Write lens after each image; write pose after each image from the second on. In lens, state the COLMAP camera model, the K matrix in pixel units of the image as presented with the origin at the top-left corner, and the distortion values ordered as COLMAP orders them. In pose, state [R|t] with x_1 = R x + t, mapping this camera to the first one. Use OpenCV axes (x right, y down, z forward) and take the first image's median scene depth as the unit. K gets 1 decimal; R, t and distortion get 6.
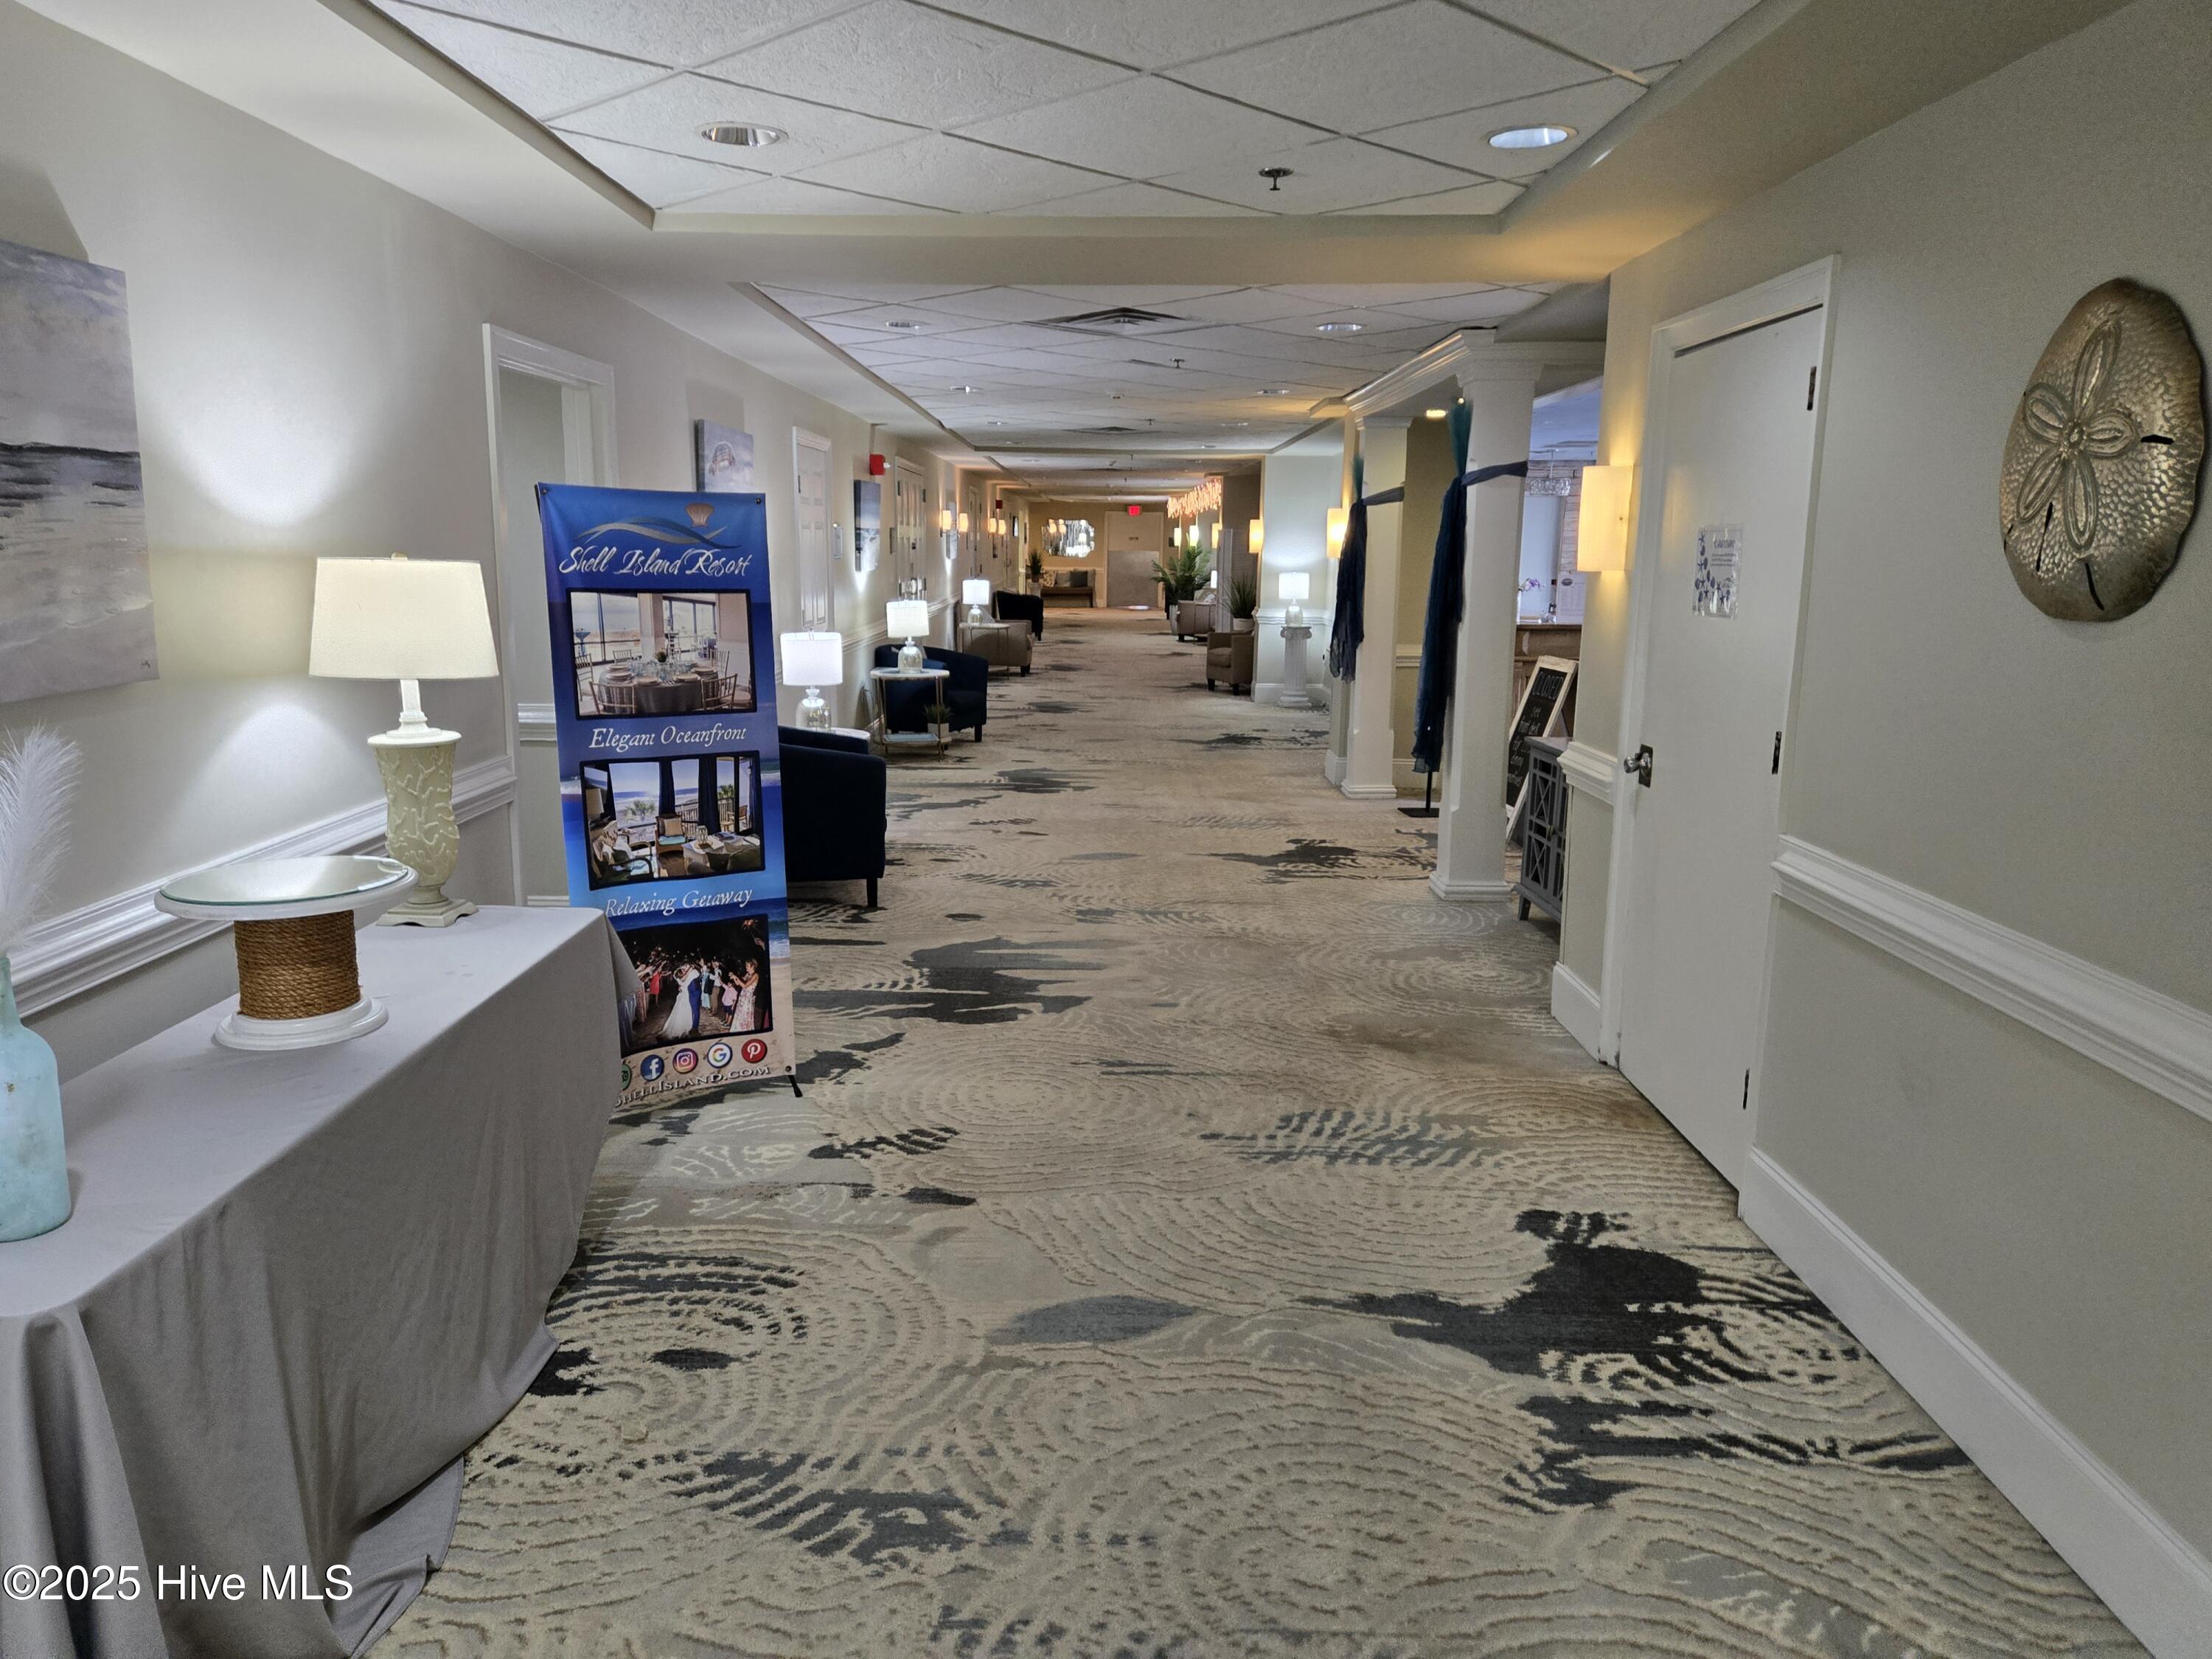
lens RADIAL K [[1469.9, 0, 1104.6], [0, 1469.9, 824.2], [0, 0, 1]] dist [0.053006, -0.041607]
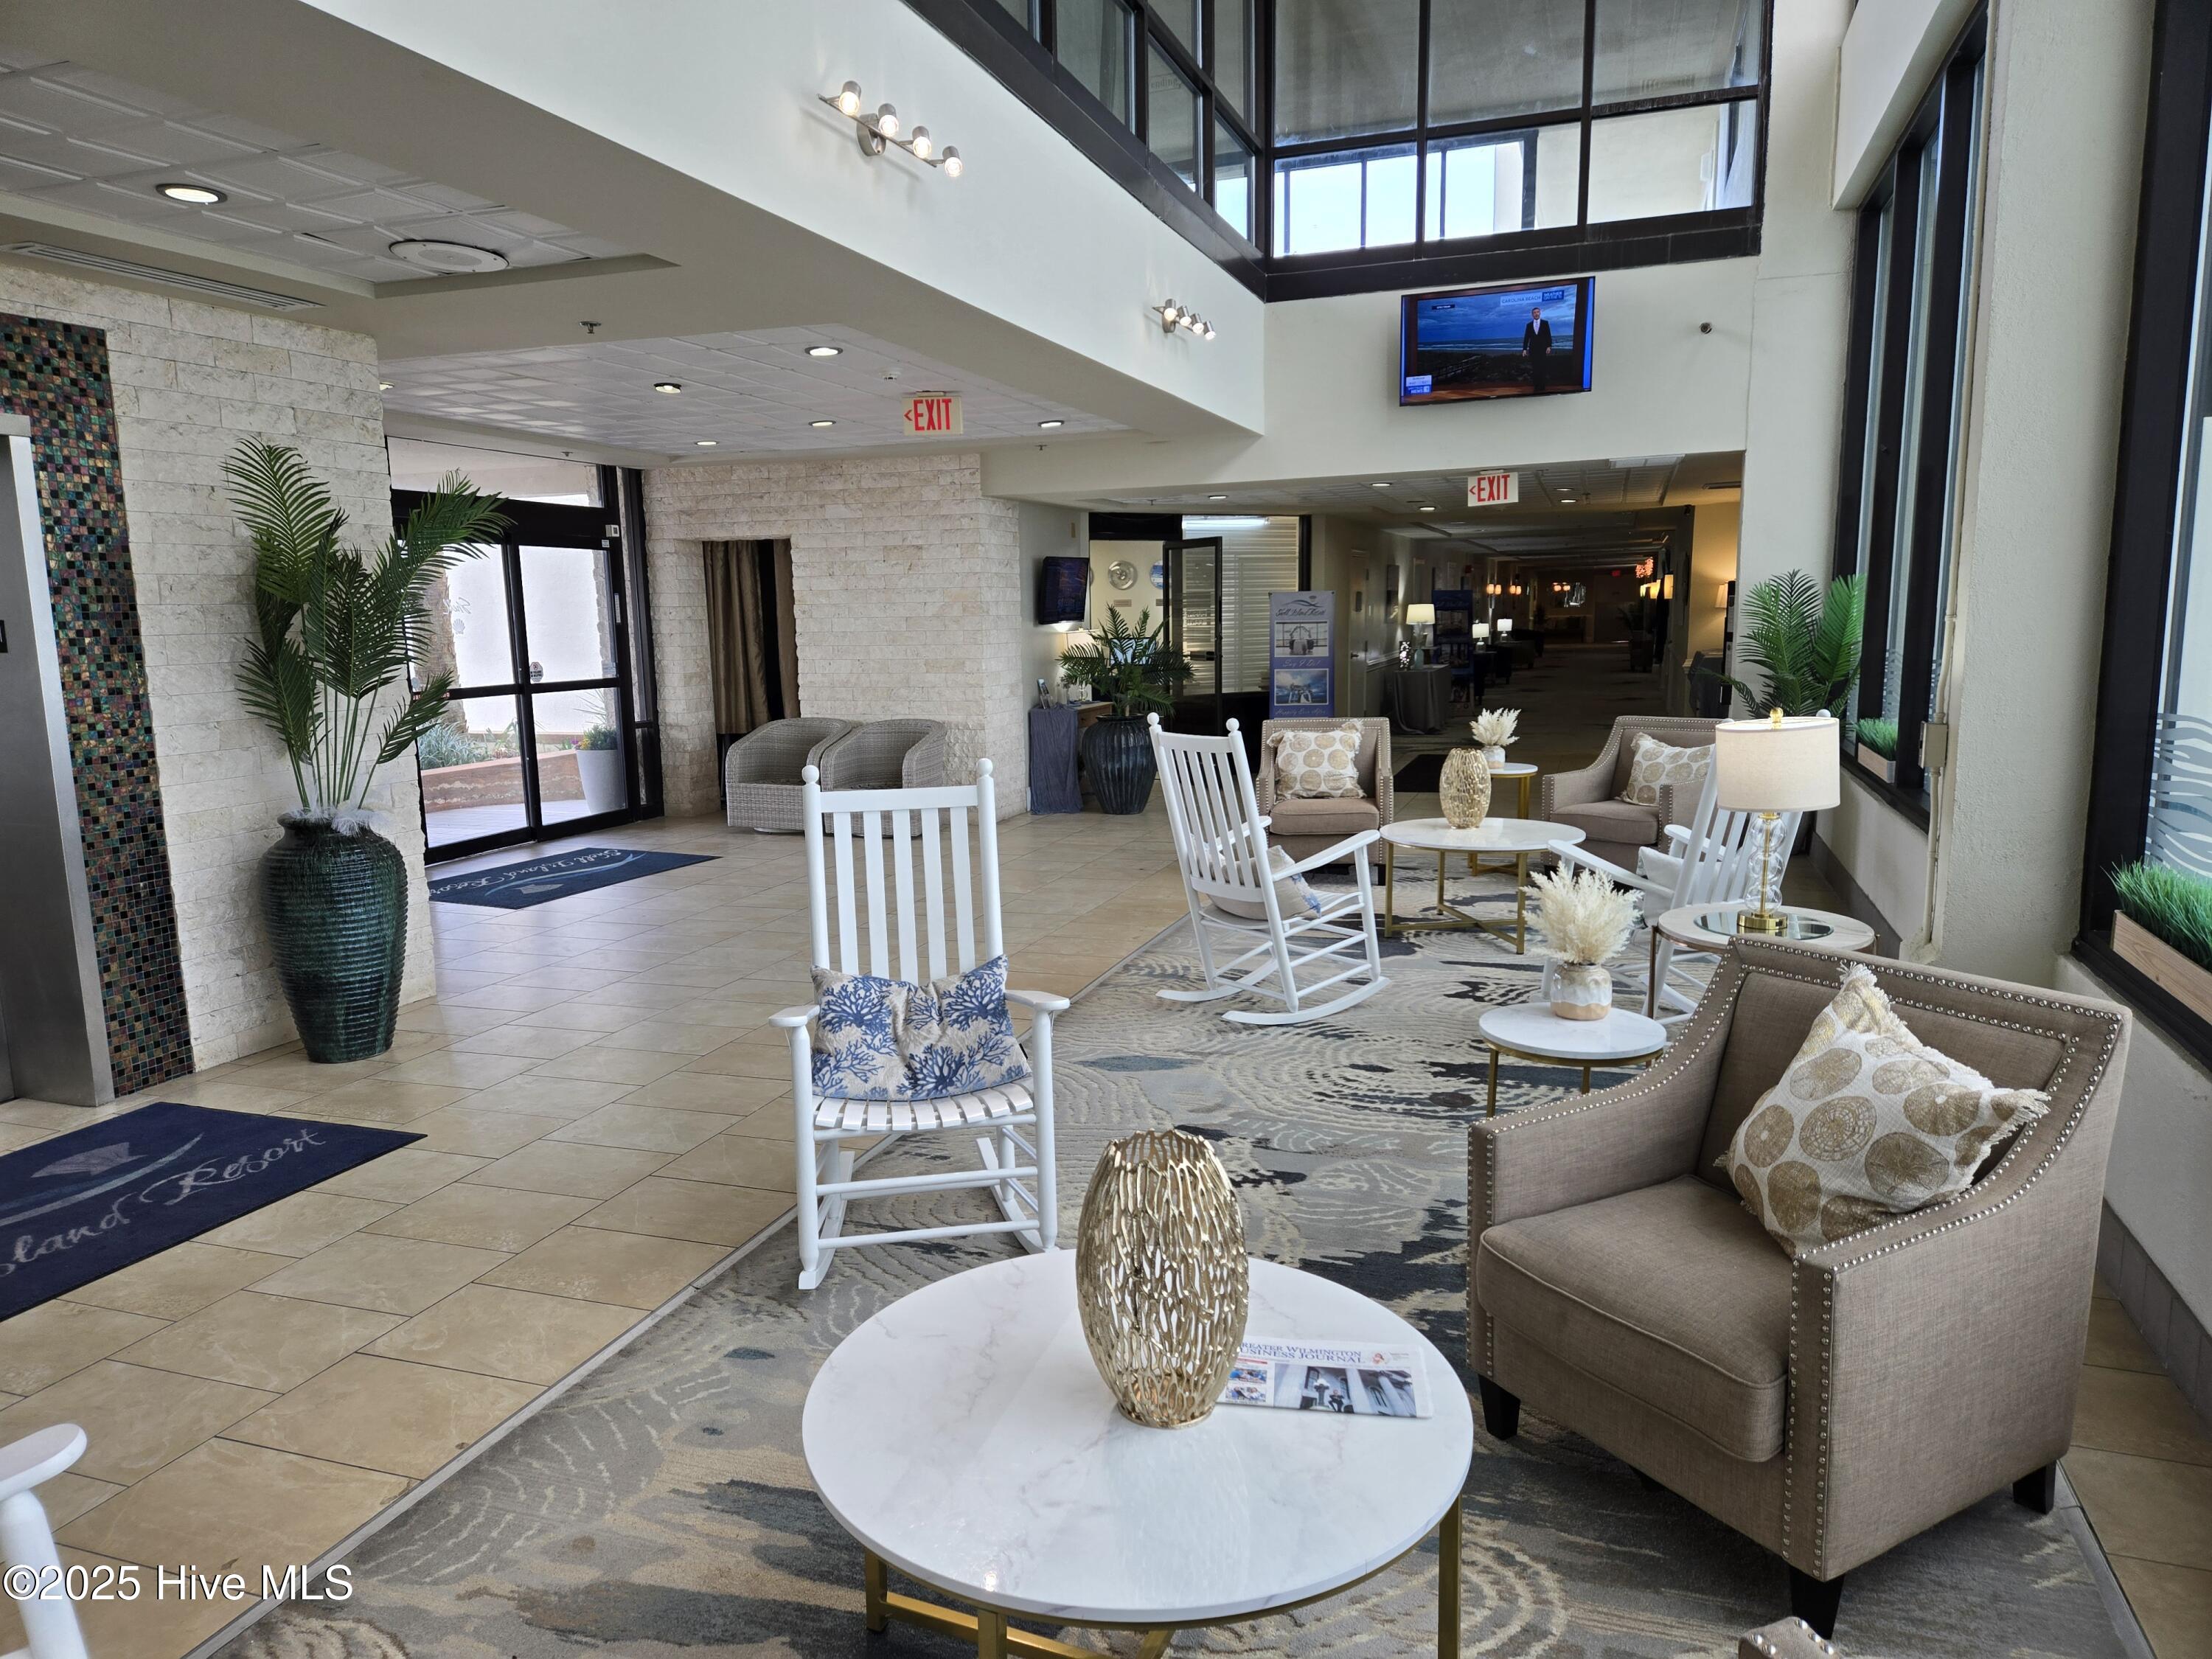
lens RADIAL K [[1469.9, 0, 1107.1], [0, 1469.9, 823.6], [0, 0, 1]] dist [0.053006, -0.041607]
pose [[-0.946816, -0.051682, 0.317597, -0.466614], [0.063628, 0.937457, 0.342236, -0.470874], [-0.315421, 0.344243, -0.884311, 2.273091]]
